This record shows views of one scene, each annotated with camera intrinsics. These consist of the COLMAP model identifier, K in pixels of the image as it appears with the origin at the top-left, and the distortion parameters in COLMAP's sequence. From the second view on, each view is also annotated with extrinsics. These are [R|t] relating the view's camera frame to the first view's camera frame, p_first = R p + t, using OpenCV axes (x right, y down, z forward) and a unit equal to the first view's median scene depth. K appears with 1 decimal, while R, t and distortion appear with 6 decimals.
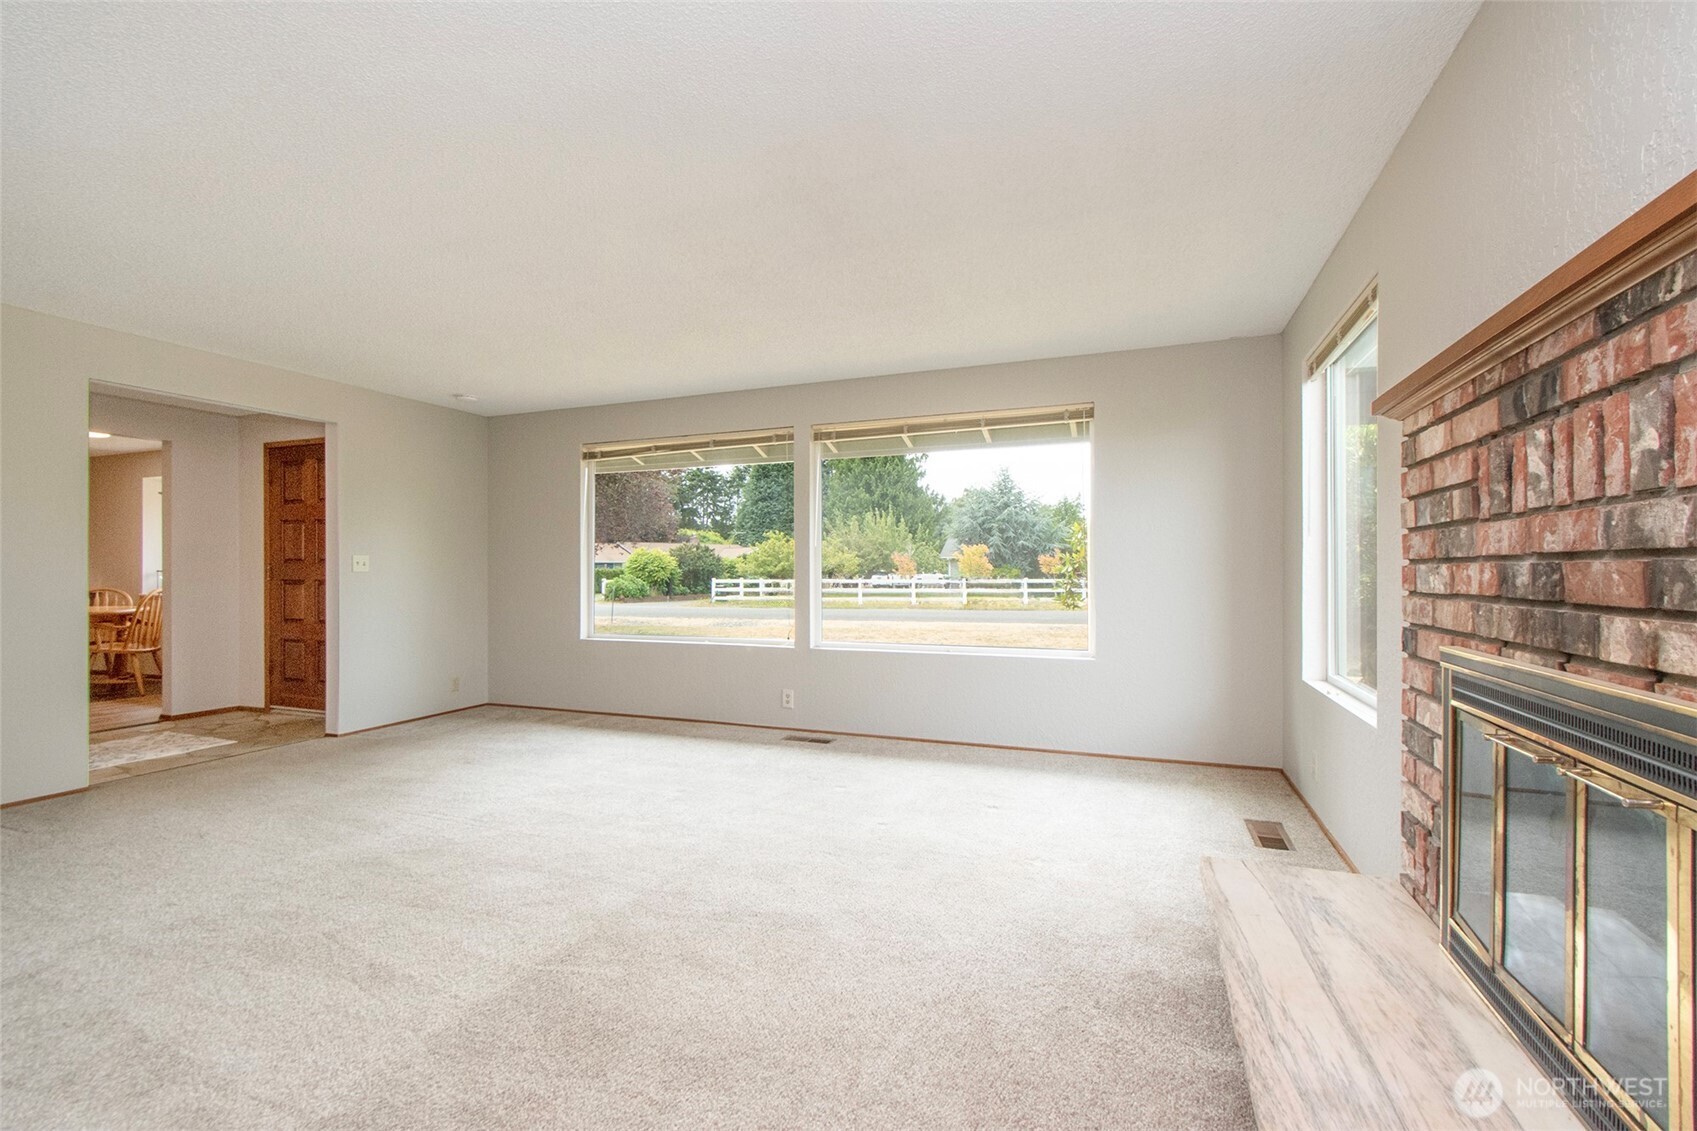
lens RADIAL K [[746.7, 0, 844.7], [0, 746.7, 570.5], [0, 0, 1]] dist [0.002193, -0.000339]
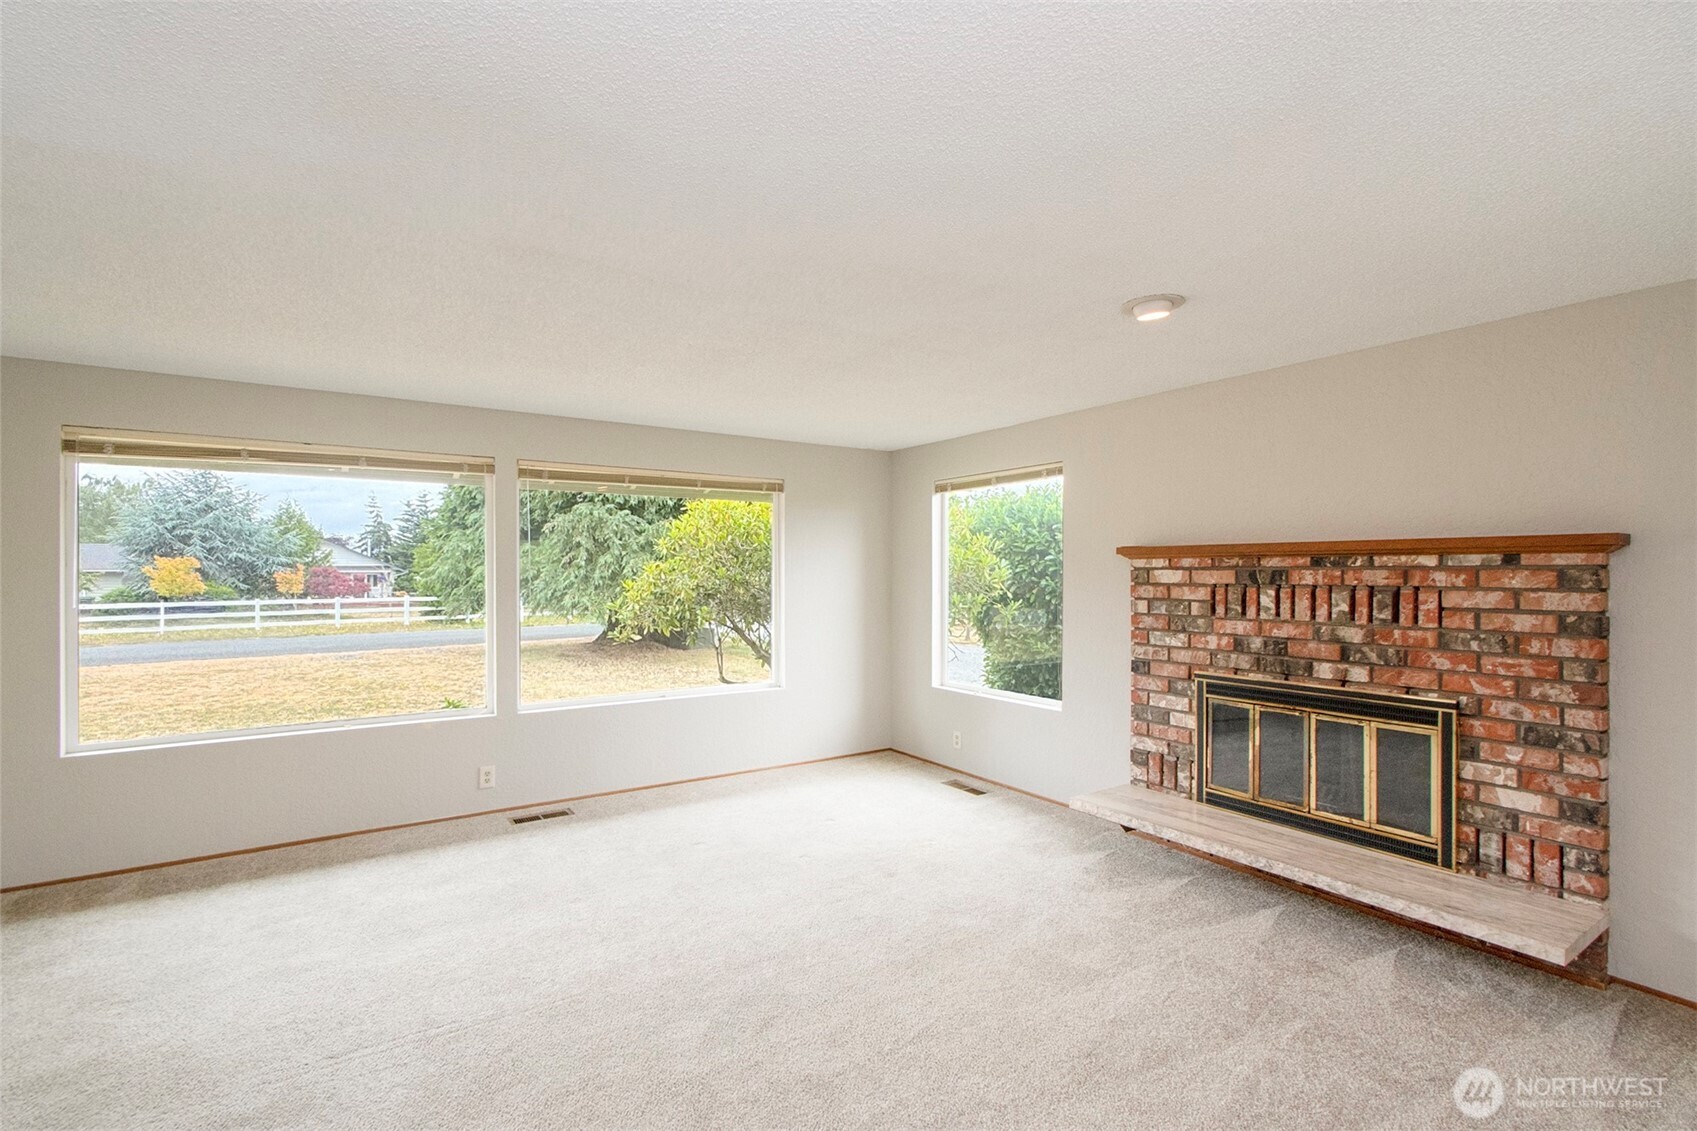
lens RADIAL K [[770.3, 0, 828.5], [0, 770.3, 567.9], [0, 0, 1]] dist [0.000017, -0.000558]
pose [[0.584085, 0.004890, 0.811678, -1.735550], [-0.002622, 0.999988, -0.004137, -0.197596], [-0.811688, 0.000288, 0.584091, 0.530048]]
